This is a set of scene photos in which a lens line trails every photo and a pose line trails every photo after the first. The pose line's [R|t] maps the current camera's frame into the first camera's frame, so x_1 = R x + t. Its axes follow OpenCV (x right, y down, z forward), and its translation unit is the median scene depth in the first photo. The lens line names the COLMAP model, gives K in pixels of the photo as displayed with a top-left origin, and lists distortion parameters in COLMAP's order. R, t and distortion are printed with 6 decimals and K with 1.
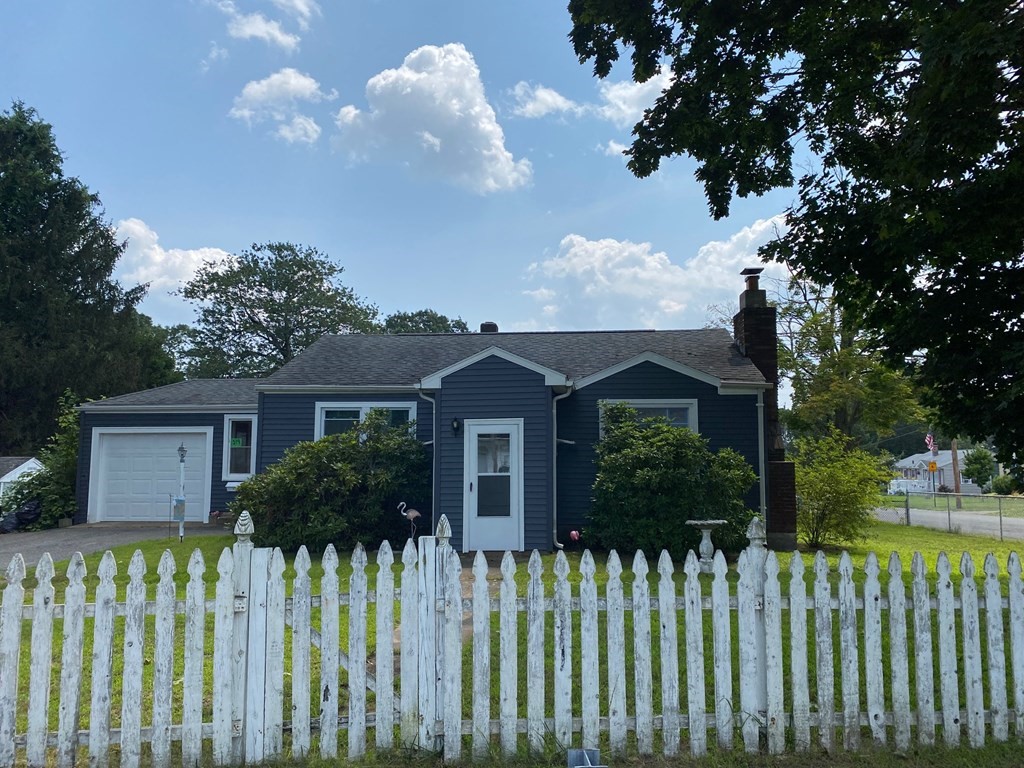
lens RADIAL K [[779.4, 0, 512.0], [0, 779.4, 382.9], [0, 0, 1]] dist [0.040314, -0.062291]
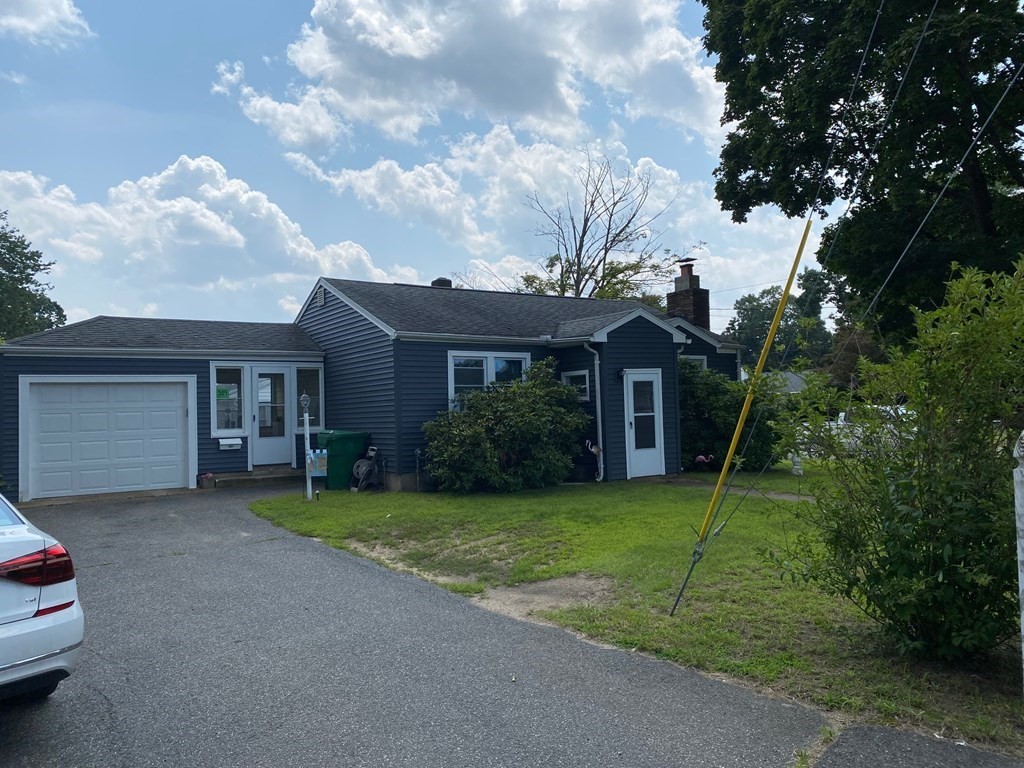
lens RADIAL K [[779.4, 0, 513.1], [0, 779.4, 387.3], [0, 0, 1]] dist [0.040314, -0.062291]
pose [[0.779496, -0.002859, 0.626400, -0.858520], [-0.035040, 0.998225, 0.048160, 0.021339], [-0.625426, -0.059489, 0.778012, 0.164514]]
